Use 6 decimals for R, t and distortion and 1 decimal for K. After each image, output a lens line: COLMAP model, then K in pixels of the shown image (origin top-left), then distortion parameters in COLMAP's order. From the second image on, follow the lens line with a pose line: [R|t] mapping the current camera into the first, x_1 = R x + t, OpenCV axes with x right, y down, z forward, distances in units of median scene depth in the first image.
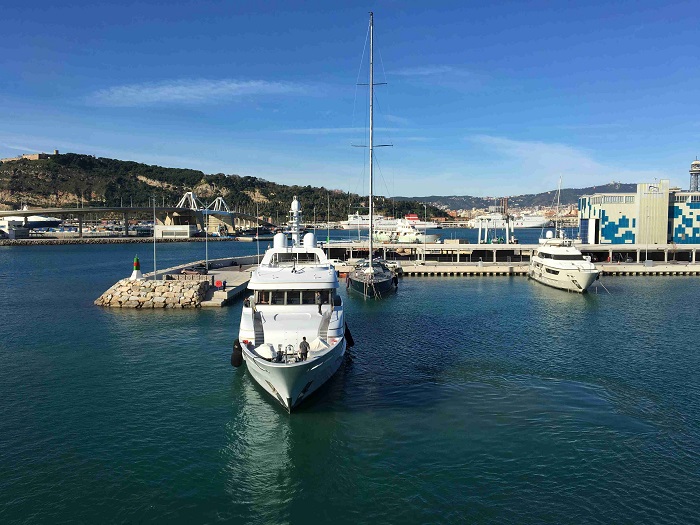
lens RADIAL K [[590.9, 0, 350.1], [0, 590.9, 261.9], [0, 0, 1]] dist [-0.008141, -0.005342]
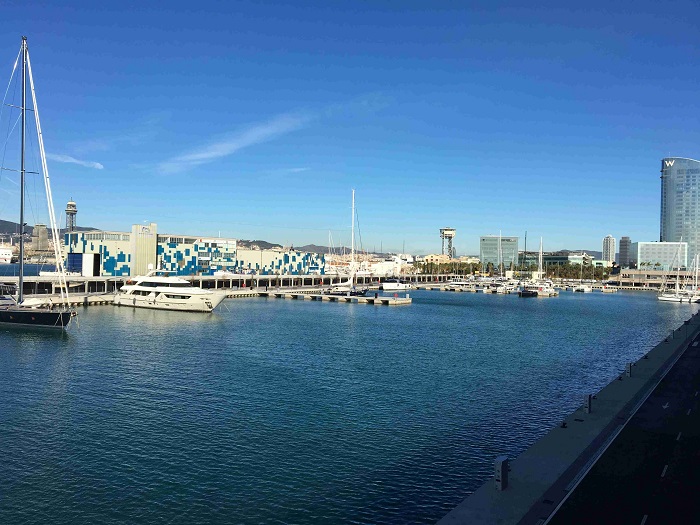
lens RADIAL K [[590.9, 0, 350.4], [0, 590.9, 264.0], [0, 0, 1]] dist [-0.008141, -0.005342]
pose [[0.498968, 0.014773, 0.866495, -0.316201], [0.033110, 0.998800, -0.036094, 0.002208], [-0.865988, 0.046700, 0.497880, 0.043348]]
